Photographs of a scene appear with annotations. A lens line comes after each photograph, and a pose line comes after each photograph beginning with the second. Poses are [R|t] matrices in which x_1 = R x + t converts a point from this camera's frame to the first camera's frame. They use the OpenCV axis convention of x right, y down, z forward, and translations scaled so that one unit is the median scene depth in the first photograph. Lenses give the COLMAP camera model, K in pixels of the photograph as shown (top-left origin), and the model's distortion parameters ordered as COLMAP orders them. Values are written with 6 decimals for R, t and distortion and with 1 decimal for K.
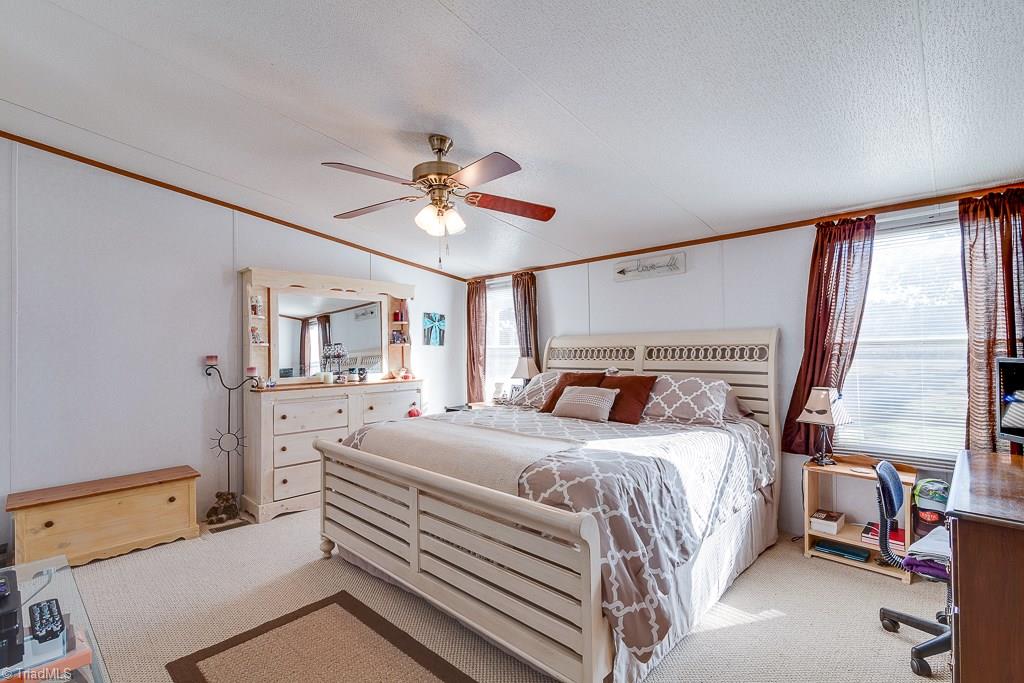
lens RADIAL K [[440.7, 0, 508.4], [0, 440.7, 352.6], [0, 0, 1]] dist [-0.002002, -0.000201]
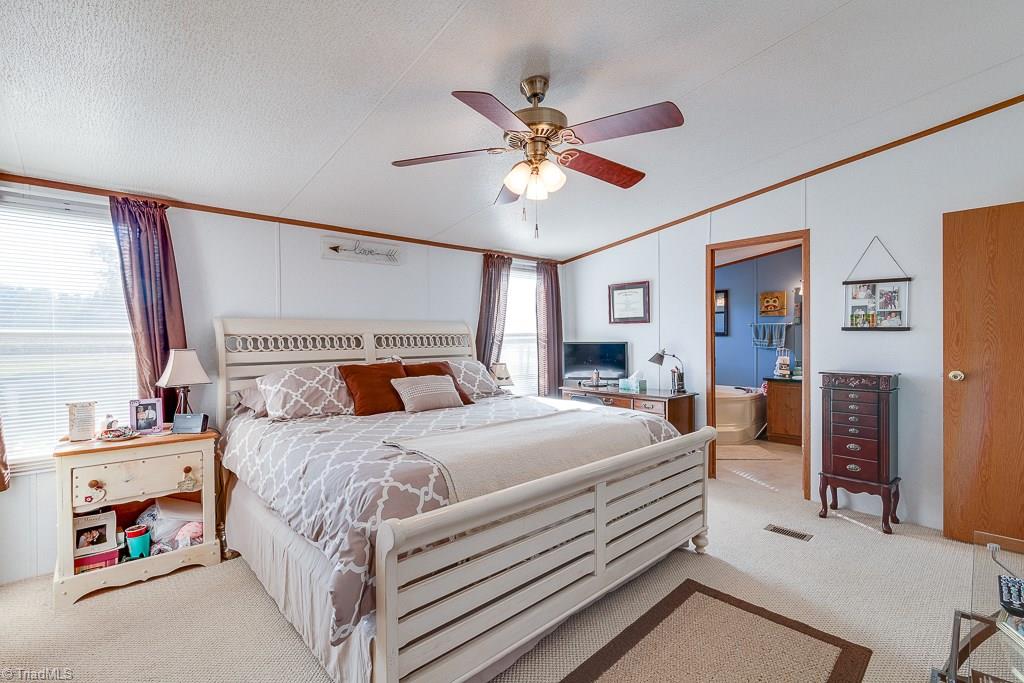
lens RADIAL K [[461.3, 0, 517.7], [0, 461.3, 342.2], [0, 0, 1]] dist [-0.002715, -0.000209]
pose [[0.081860, -0.003300, 0.996638, -0.904328], [0.009238, 0.999954, 0.002552, 0.004460], [-0.996601, 0.008998, 0.081887, 0.827797]]
